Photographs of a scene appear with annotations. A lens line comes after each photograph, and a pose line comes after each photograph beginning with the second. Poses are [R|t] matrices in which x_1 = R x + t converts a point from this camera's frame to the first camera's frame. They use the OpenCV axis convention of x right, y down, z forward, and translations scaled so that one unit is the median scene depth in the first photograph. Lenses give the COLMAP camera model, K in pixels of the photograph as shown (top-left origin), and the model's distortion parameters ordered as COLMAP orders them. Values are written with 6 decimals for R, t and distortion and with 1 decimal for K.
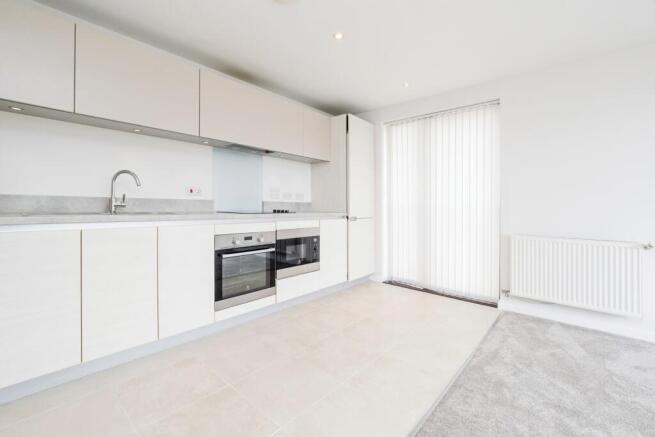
lens RADIAL K [[283.1, 0, 335.8], [0, 283.1, 206.7], [0, 0, 1]] dist [0.000892, 0.001605]
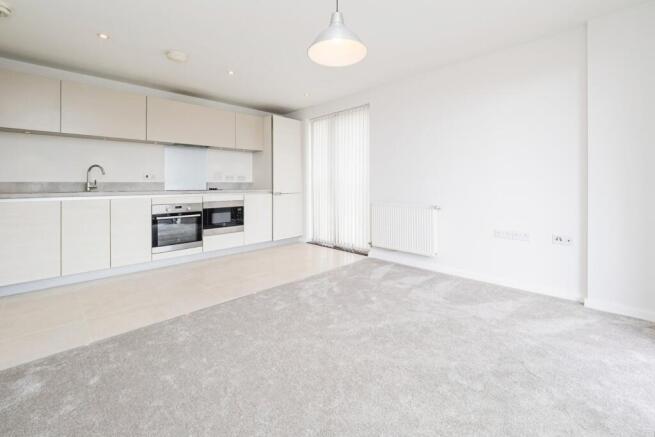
lens RADIAL K [[283.1, 0, 342.4], [0, 283.1, 180.0], [0, 0, 1]] dist [0.000892, 0.001605]
pose [[0.998220, -0.023191, -0.054945, 0.539397], [0.022093, 0.999546, -0.020501, 0.014589], [0.055395, 0.019250, 0.998279, -0.381162]]
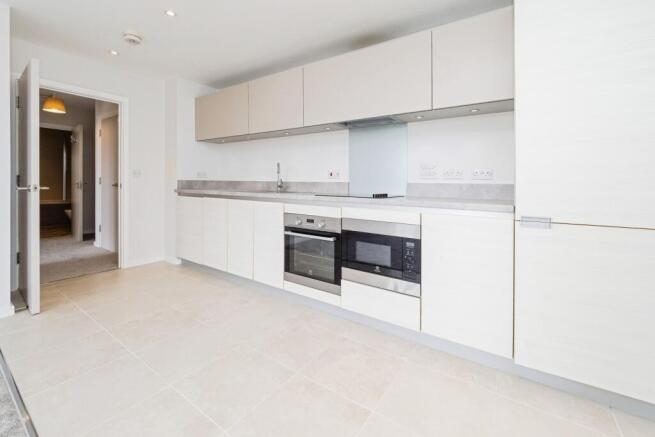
lens RADIAL K [[309.9, 0, 302.5], [0, 309.9, 182.7], [0, 0, 1]] dist [-0.000020, -0.000624]
pose [[0.035662, -0.014748, -0.999255, 0.629637], [-0.018139, 0.999717, -0.015403, -0.002528], [0.999199, 0.018675, 0.035384, 0.779667]]
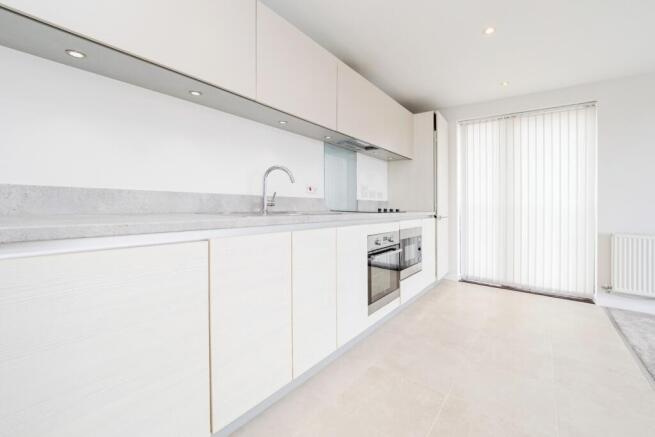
lens RADIAL K [[283.1, 0, 341.1], [0, 283.1, 209.8], [0, 0, 1]] dist [0.000892, 0.001605]
pose [[0.996458, 0.000815, 0.084085, -0.449448], [-0.002299, 0.999843, 0.017554, -0.002421], [-0.084057, -0.017685, 0.996304, 0.051335]]
